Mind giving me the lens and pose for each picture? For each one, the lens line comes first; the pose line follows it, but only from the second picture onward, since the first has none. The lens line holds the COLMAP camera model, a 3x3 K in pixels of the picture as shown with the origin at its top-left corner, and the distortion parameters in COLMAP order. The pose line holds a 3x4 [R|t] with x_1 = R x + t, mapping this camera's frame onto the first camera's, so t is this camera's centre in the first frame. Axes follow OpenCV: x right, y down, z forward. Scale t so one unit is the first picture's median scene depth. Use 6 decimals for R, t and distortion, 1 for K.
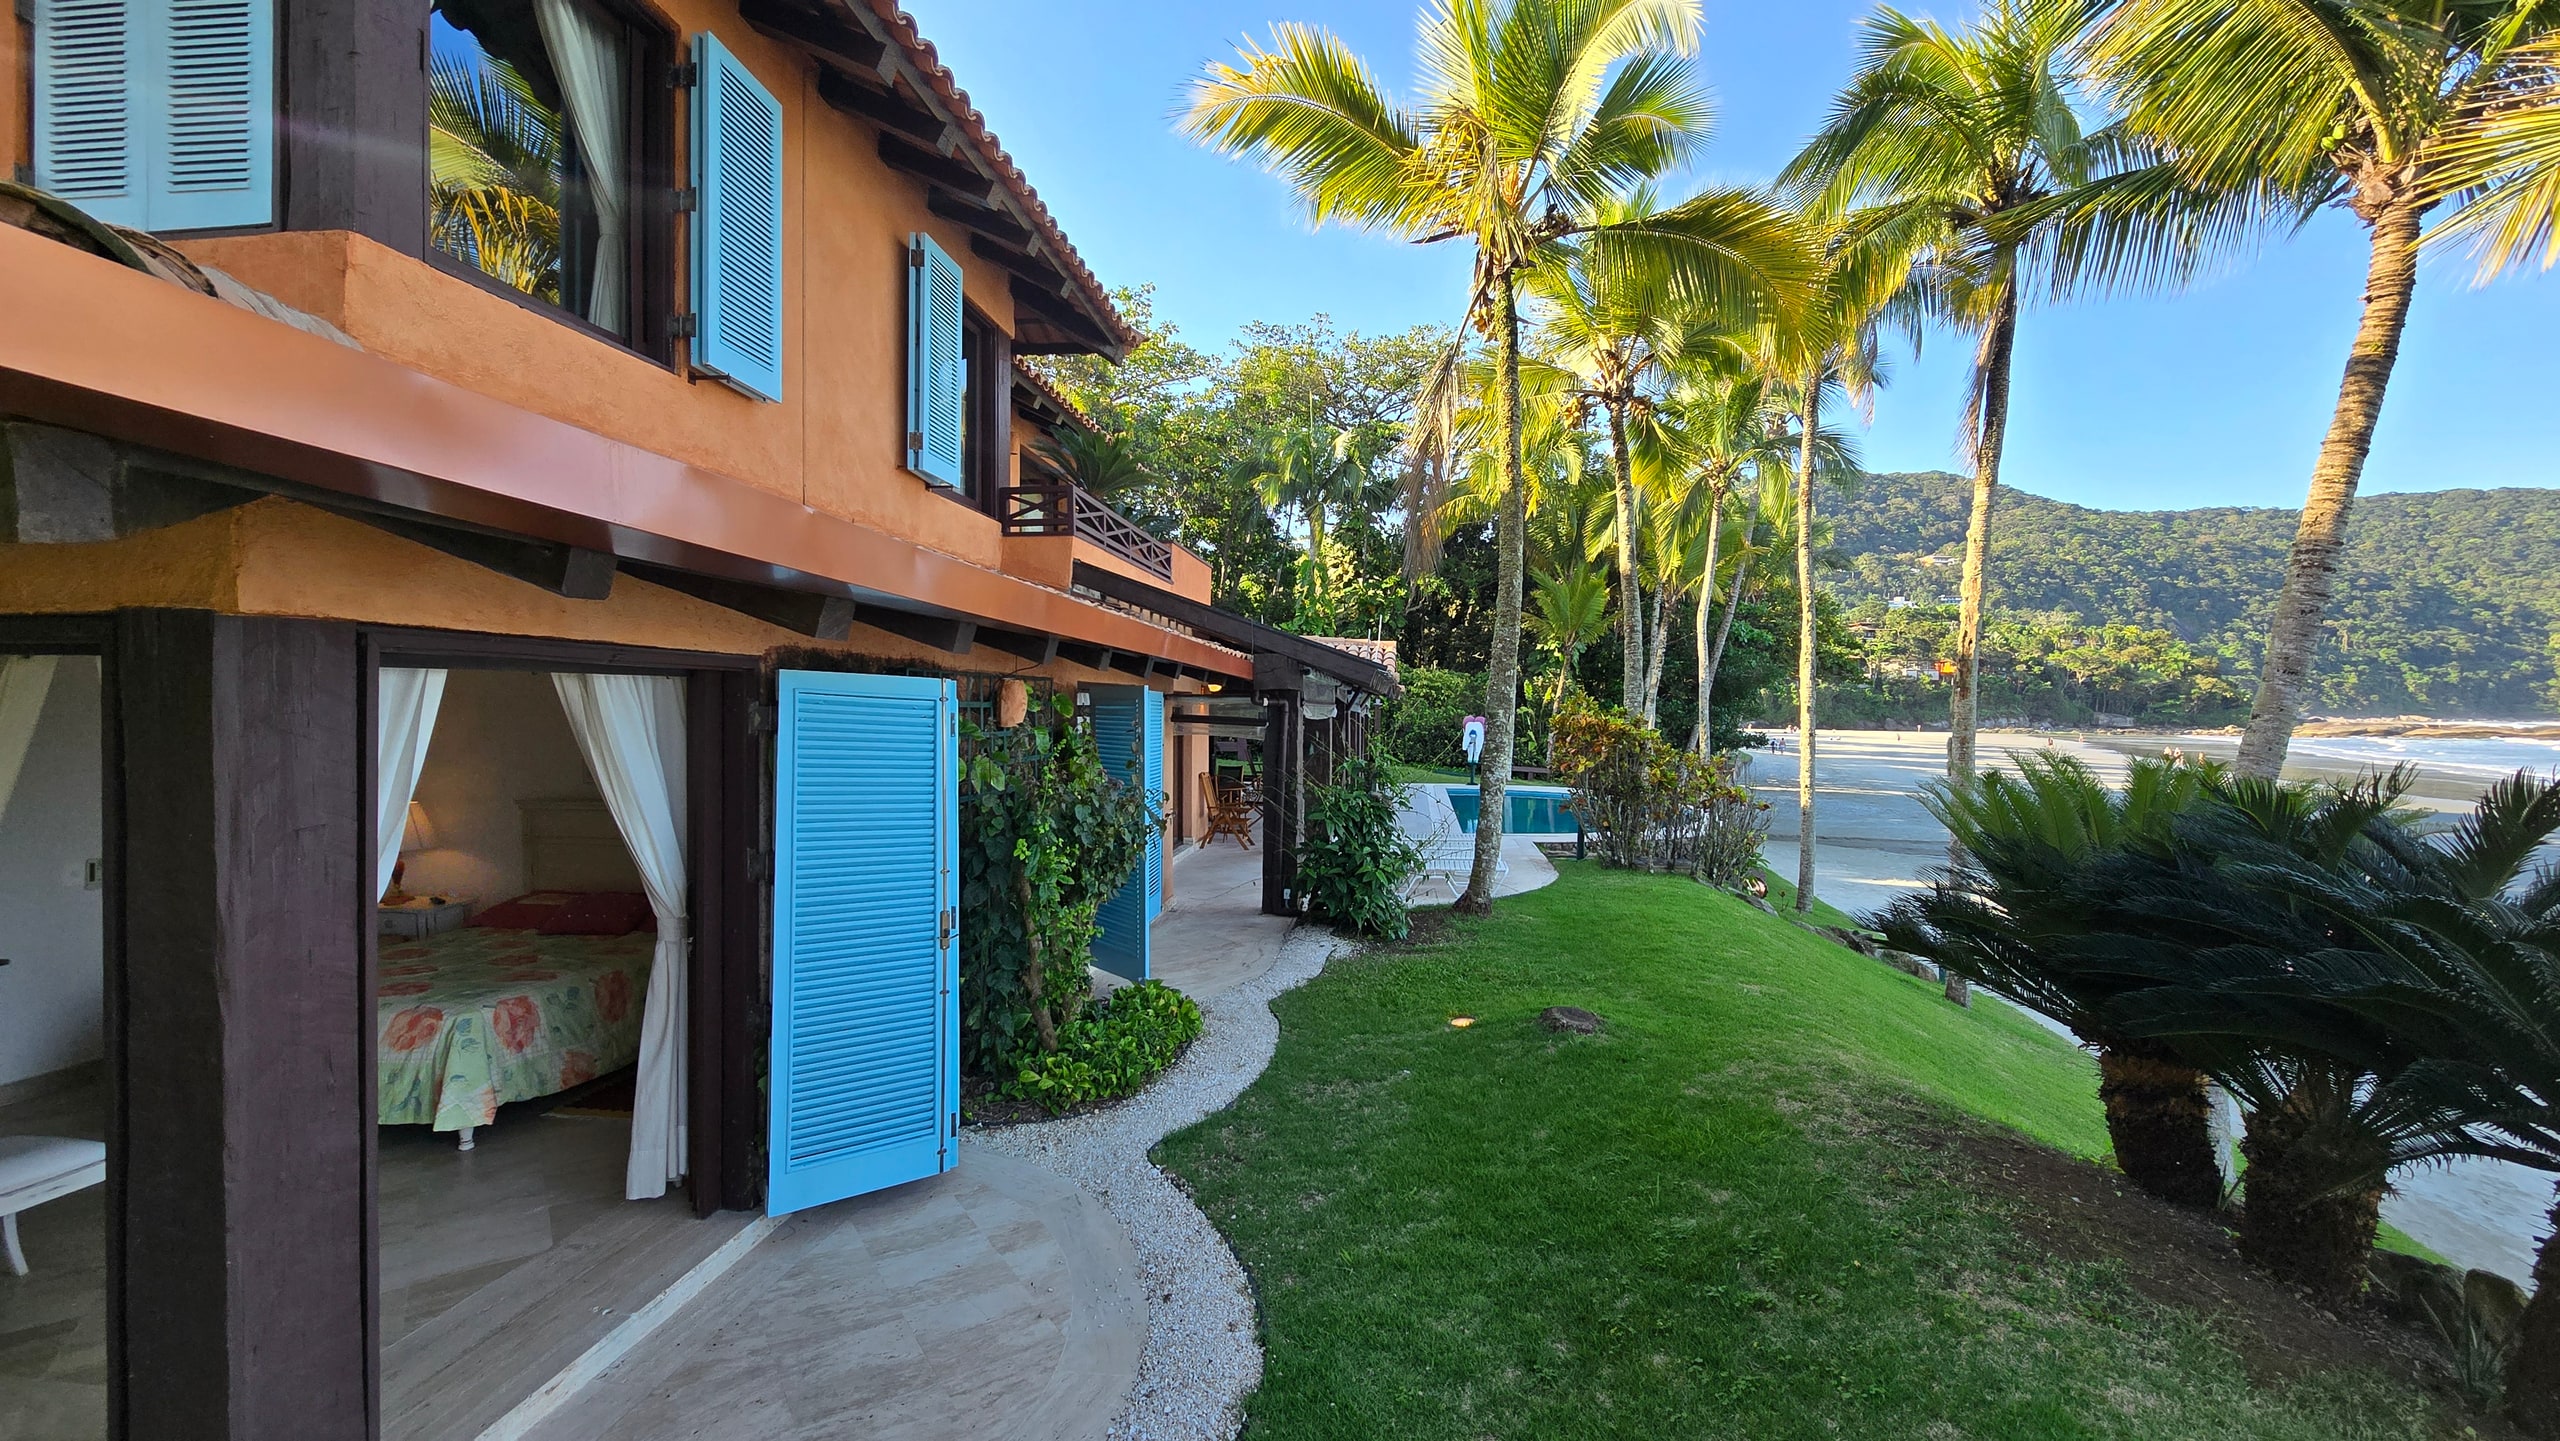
lens RADIAL K [[1044.0, 0, 1275.4], [0, 1044.0, 720.7], [0, 0, 1]] dist [-0.003415, 0.000252]
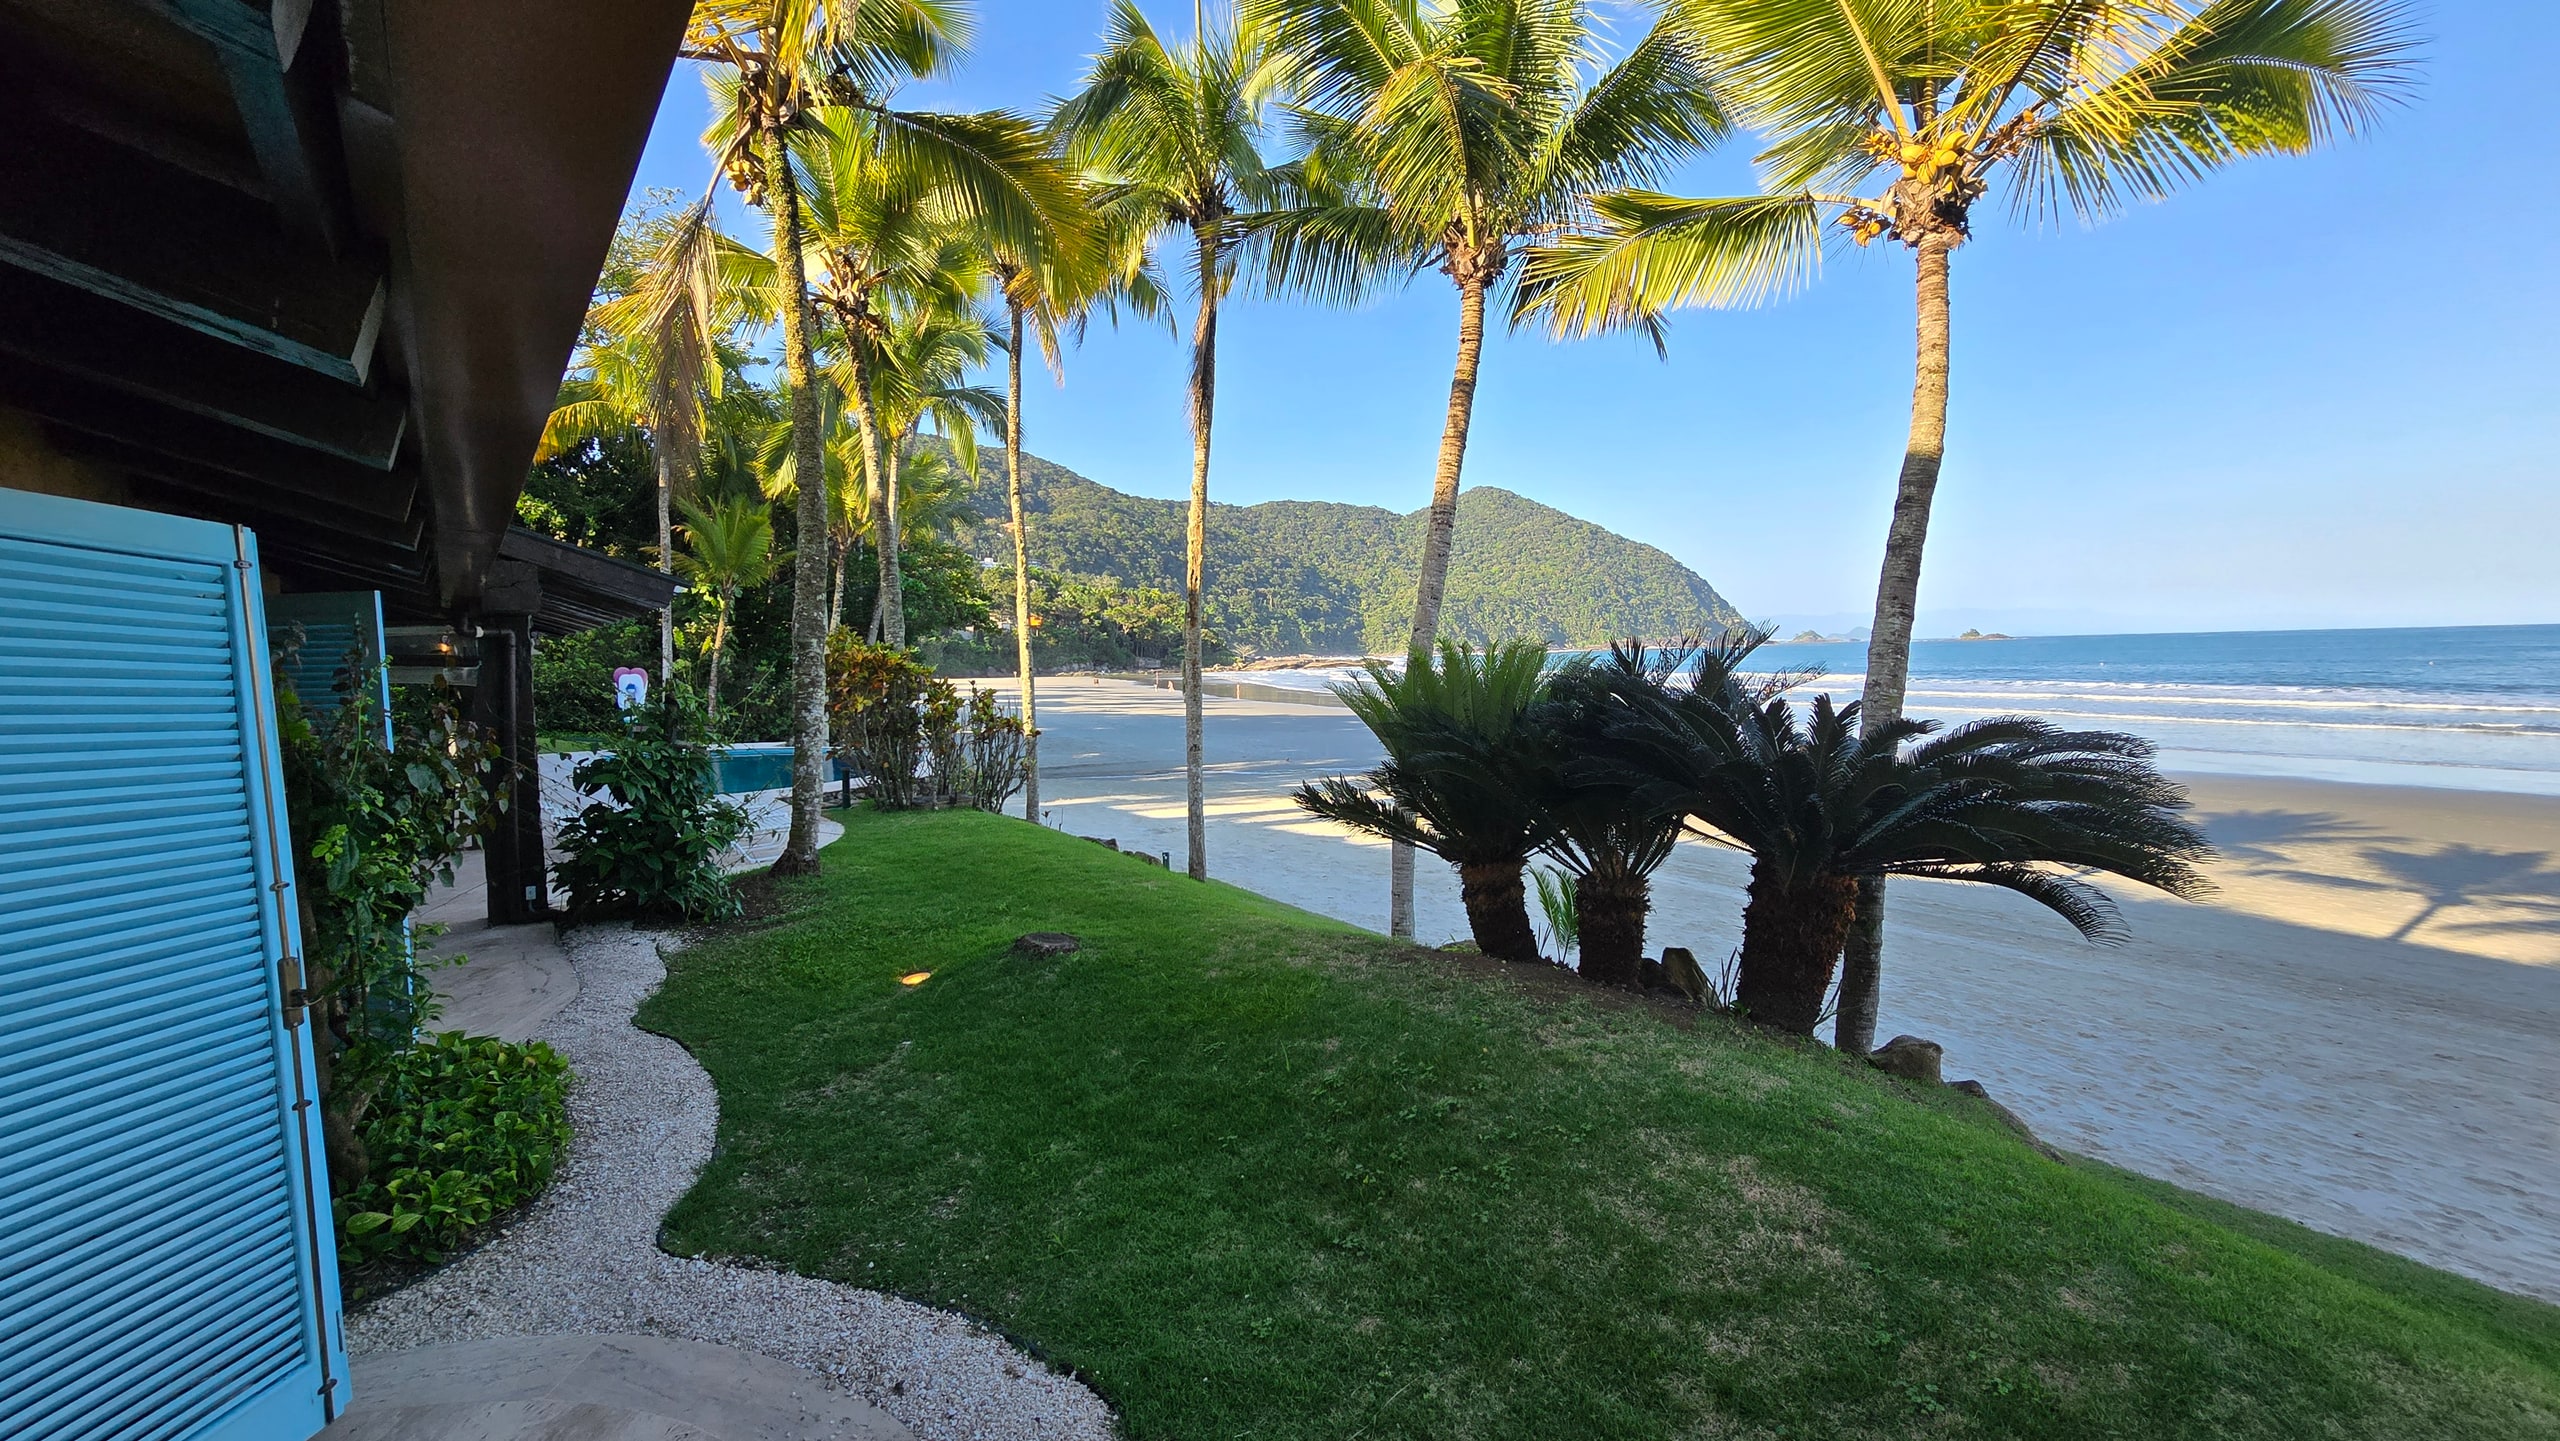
lens RADIAL K [[1045.5, 0, 1273.6], [0, 1045.5, 722.0], [0, 0, 1]] dist [-0.002760, -0.000731]
pose [[0.694902, -0.068452, 0.715839, -0.147269], [0.036442, 0.997532, 0.060014, 0.020273], [-0.718180, -0.015617, 0.695682, 0.112820]]
